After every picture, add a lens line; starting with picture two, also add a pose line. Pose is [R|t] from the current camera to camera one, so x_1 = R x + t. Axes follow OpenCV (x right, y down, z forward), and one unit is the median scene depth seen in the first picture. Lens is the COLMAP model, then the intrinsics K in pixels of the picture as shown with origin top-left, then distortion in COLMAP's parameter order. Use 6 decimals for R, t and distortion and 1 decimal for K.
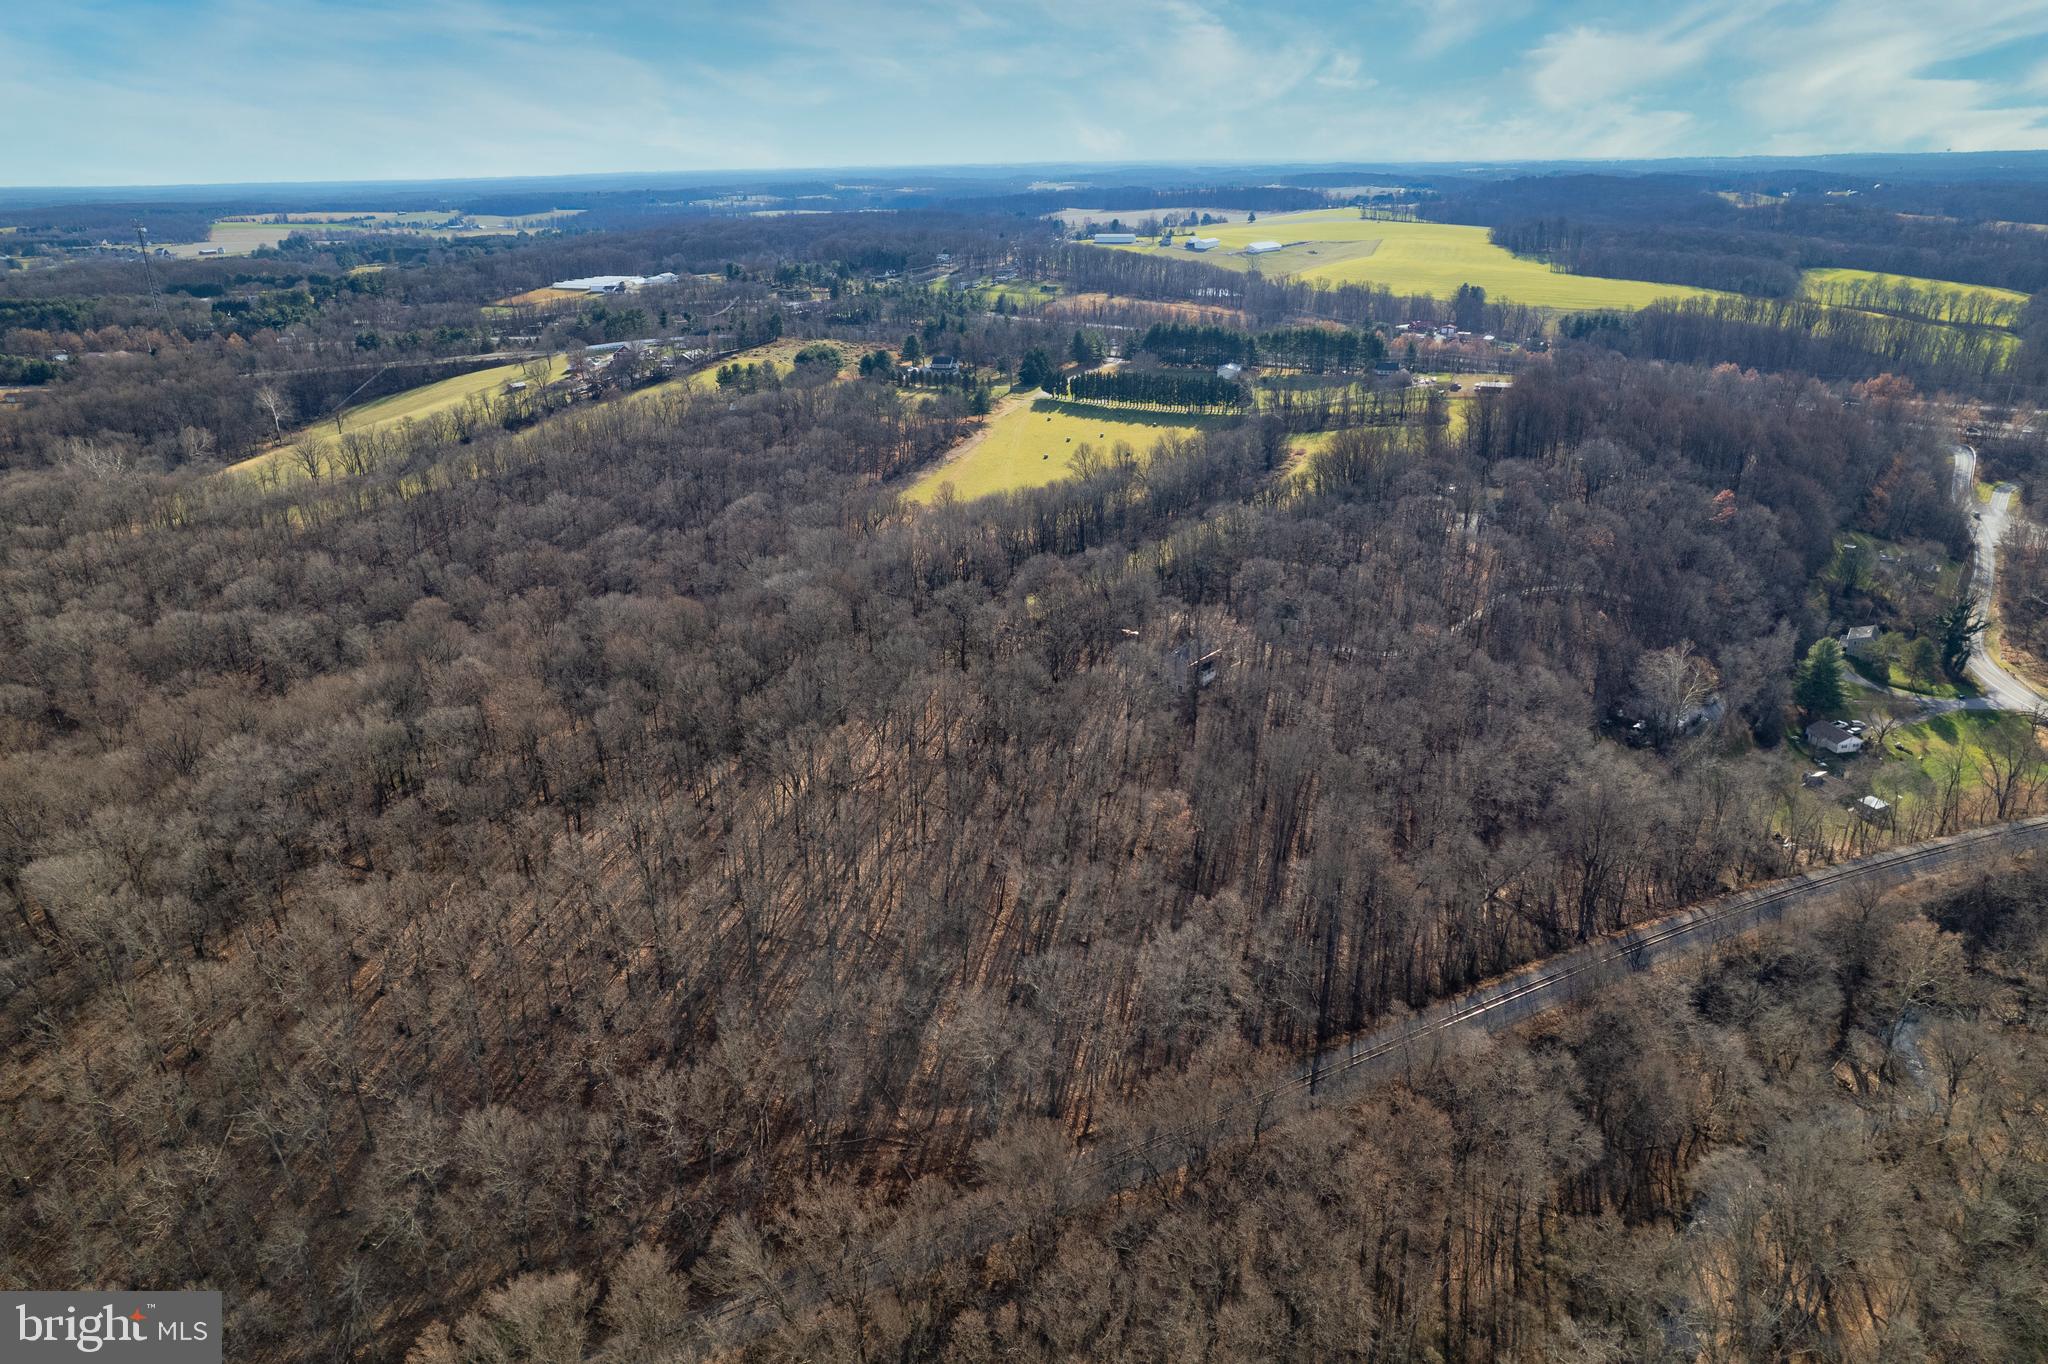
lens RADIAL K [[1299.7, 0, 1037.7], [0, 1299.7, 684.4], [0, 0, 1]] dist [-0.077174, 0.065825]
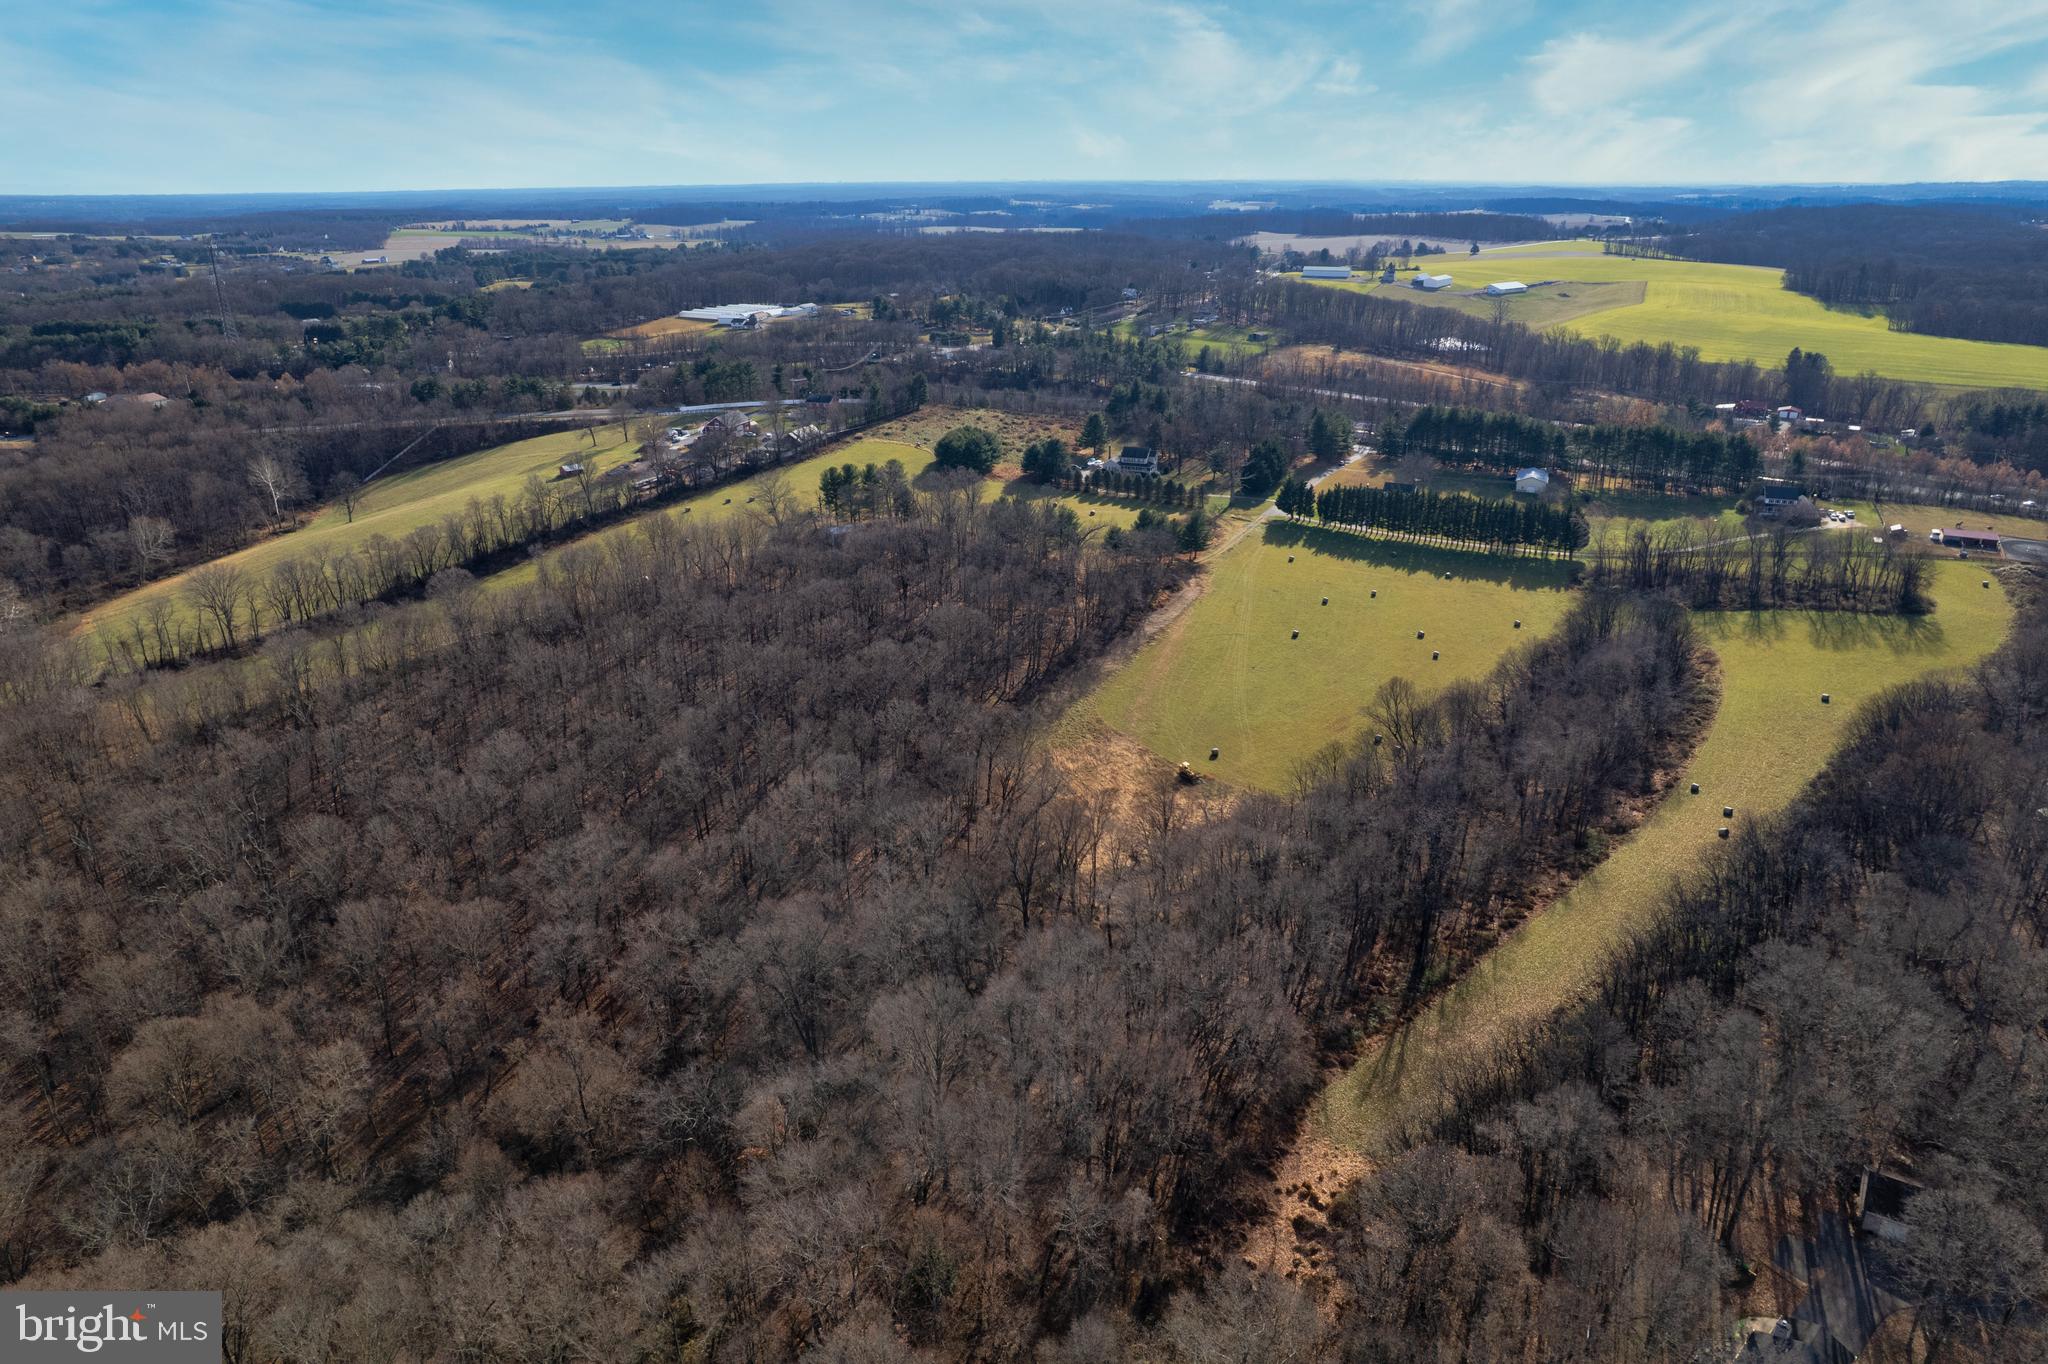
lens RADIAL K [[1299.7, 0, 1037.7], [0, 1299.7, 684.4], [0, 0, 1]] dist [-0.077174, 0.065825]
pose [[0.991901, 0.056577, -0.113716, -0.028485], [-0.057818, 0.998298, -0.007639, -0.082855], [0.113091, 0.014152, 0.993484, 0.199439]]
